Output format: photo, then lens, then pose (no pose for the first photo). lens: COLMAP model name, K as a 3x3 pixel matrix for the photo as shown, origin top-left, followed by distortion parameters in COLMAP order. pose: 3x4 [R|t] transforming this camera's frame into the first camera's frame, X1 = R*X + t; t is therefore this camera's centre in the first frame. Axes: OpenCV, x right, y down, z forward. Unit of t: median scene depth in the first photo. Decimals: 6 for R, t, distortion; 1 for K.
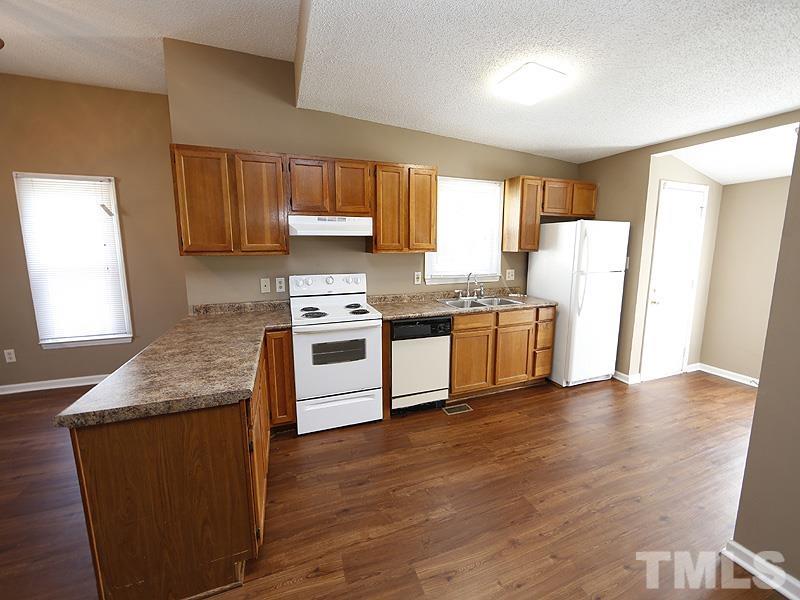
lens RADIAL K [[316.7, 0, 399.4], [0, 316.7, 292.1], [0, 0, 1]] dist [-0.002799, 0.000111]
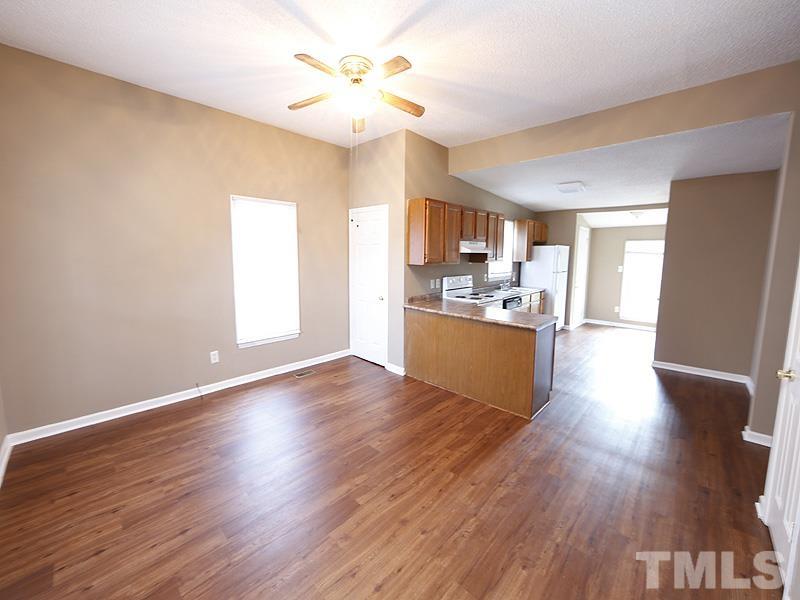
lens RADIAL K [[316.7, 0, 404.2], [0, 316.7, 288.5], [0, 0, 1]] dist [-0.002799, 0.000111]
pose [[0.893246, -0.041210, 0.447676, -1.083107], [0.057831, 0.998049, -0.023515, 0.026346], [-0.445833, 0.046894, 0.893887, -0.287516]]
